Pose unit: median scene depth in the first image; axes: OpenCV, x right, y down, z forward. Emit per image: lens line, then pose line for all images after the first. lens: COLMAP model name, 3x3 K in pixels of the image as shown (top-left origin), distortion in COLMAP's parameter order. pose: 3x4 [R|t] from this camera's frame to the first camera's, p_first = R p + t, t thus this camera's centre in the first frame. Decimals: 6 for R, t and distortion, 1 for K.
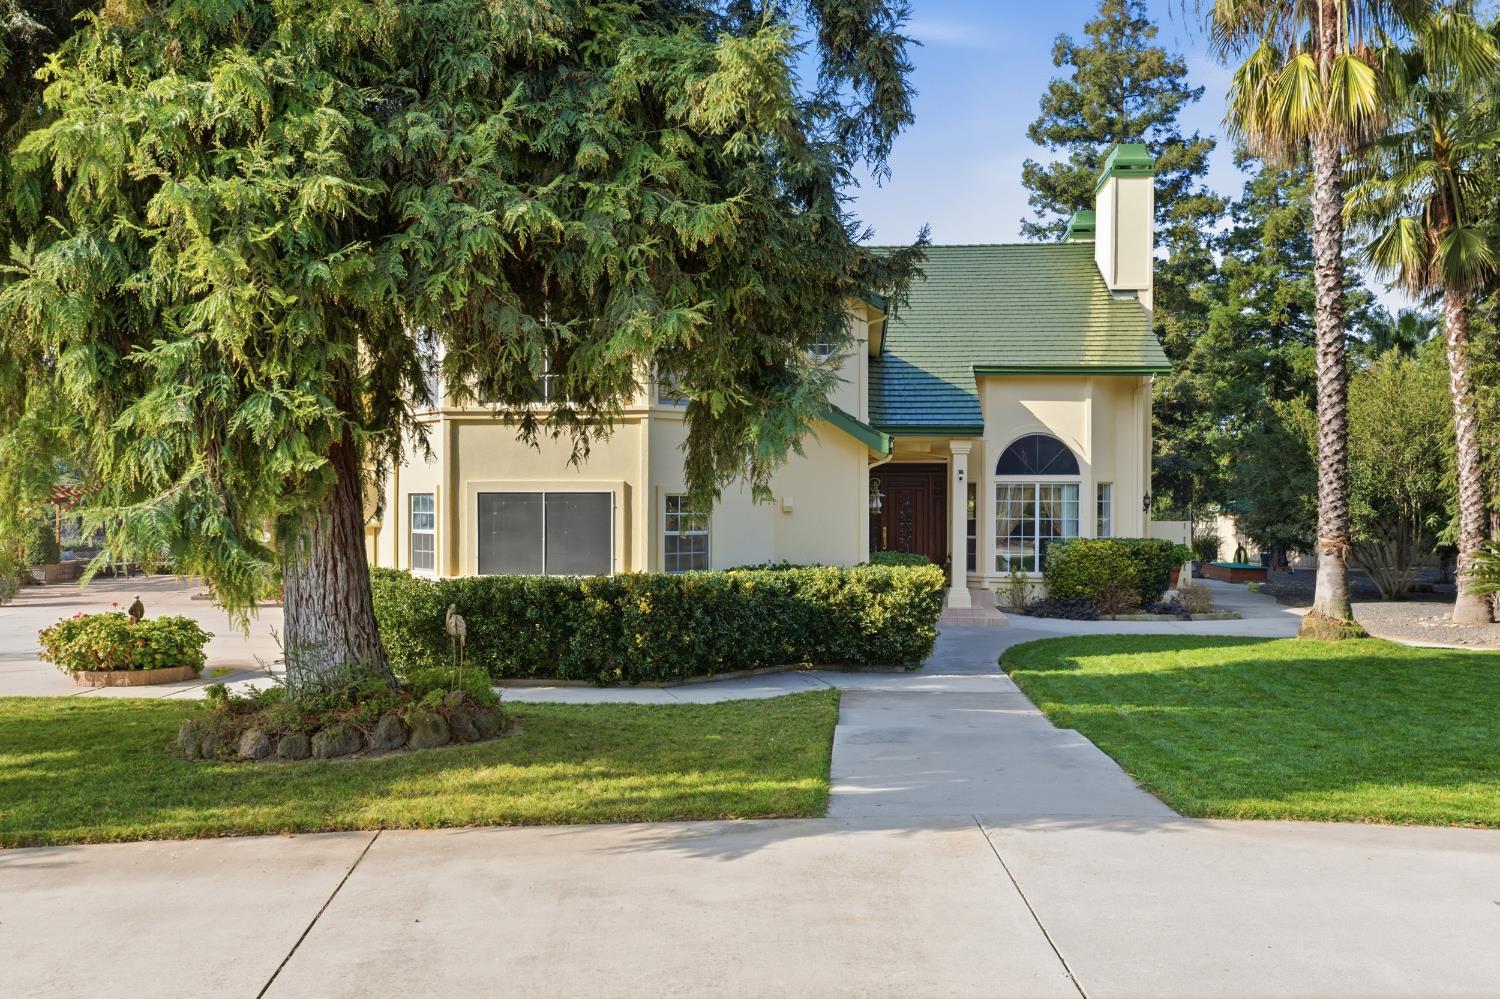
lens RADIAL K [[1243.0, 0, 751.7], [0, 1243.0, 508.4], [0, 0, 1]] dist [-0.002546, -0.002807]
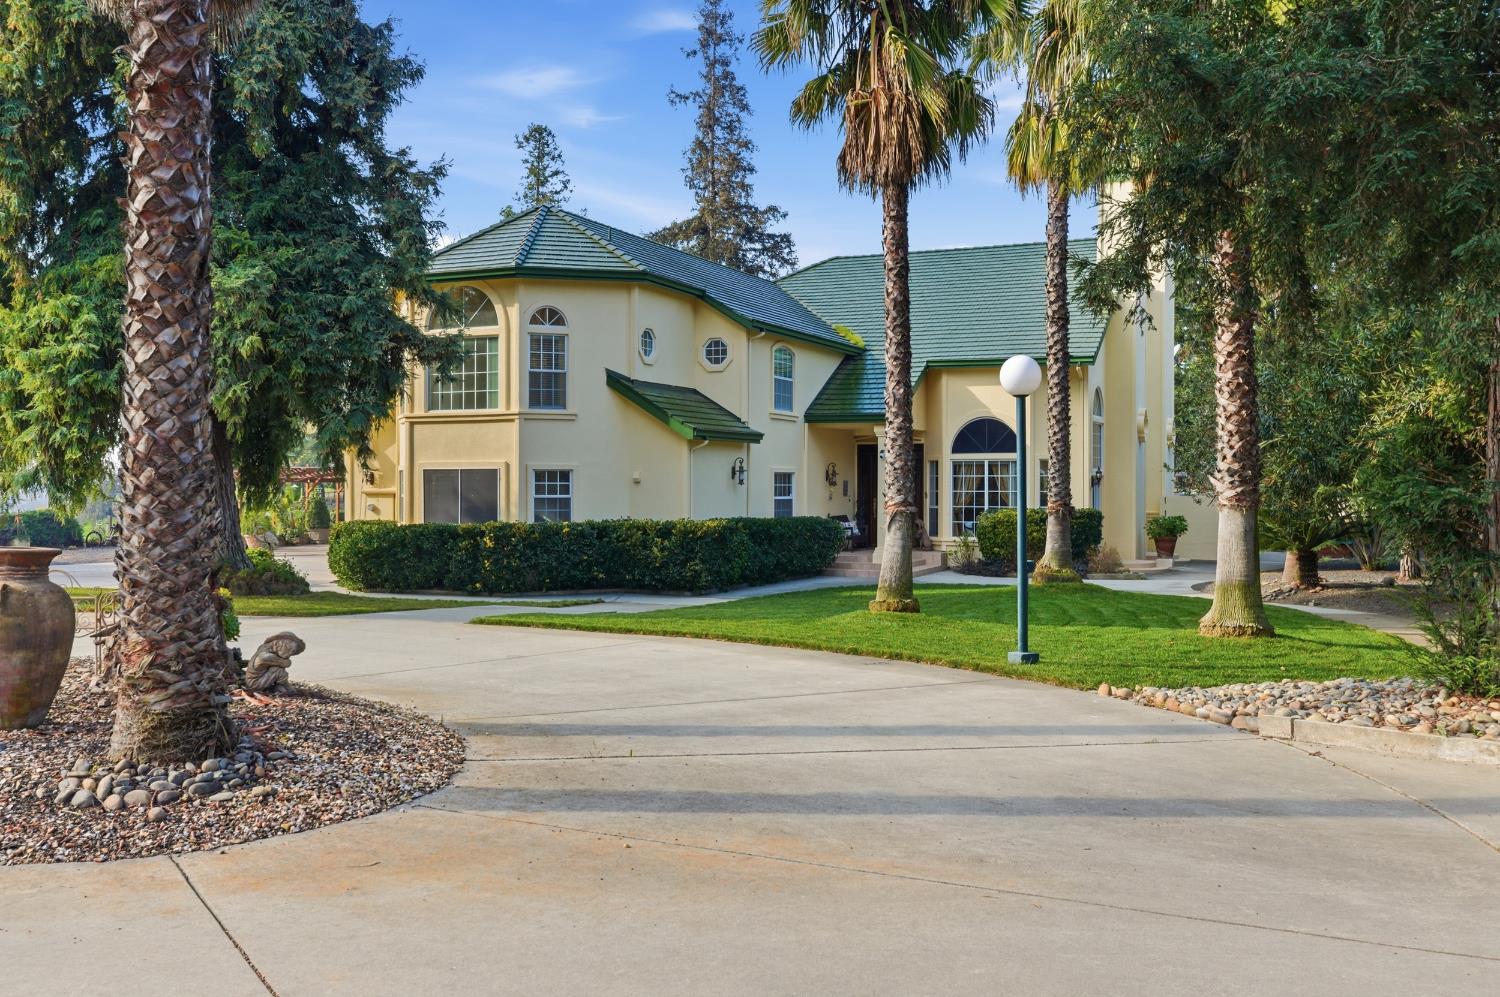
lens RADIAL K [[1391.0, 0, 747.6], [0, 1391.0, 493.1], [0, 0, 1]] dist [-0.015731, 0.000000]
pose [[0.940511, -0.000206, -0.339764, 0.653633], [0.000223, 1.000000, 0.000012, 0.014532], [0.339764, -0.000087, 0.940511, -0.415237]]
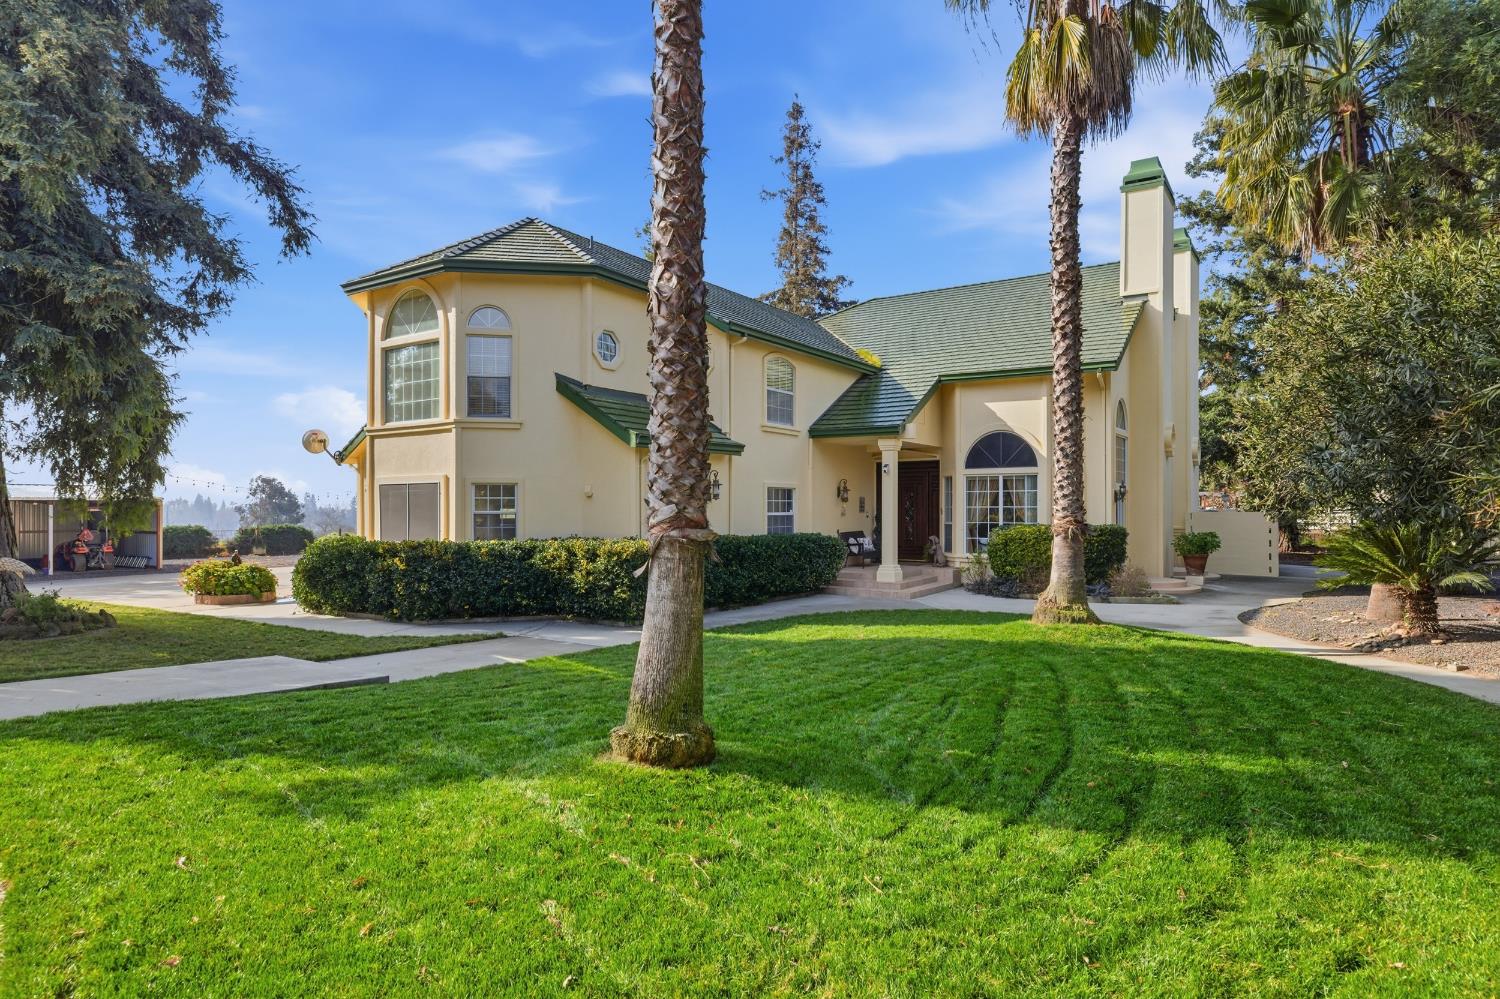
lens RADIAL K [[855.9, 0, 754.9], [0, 855.9, 509.6], [0, 0, 1]] dist [0.000064, 0.003242]
pose [[0.874931, -0.003332, -0.484236, 0.583078], [0.002033, 0.999993, -0.003208, 0.018699], [0.484244, 0.001822, 0.874931, 0.299501]]
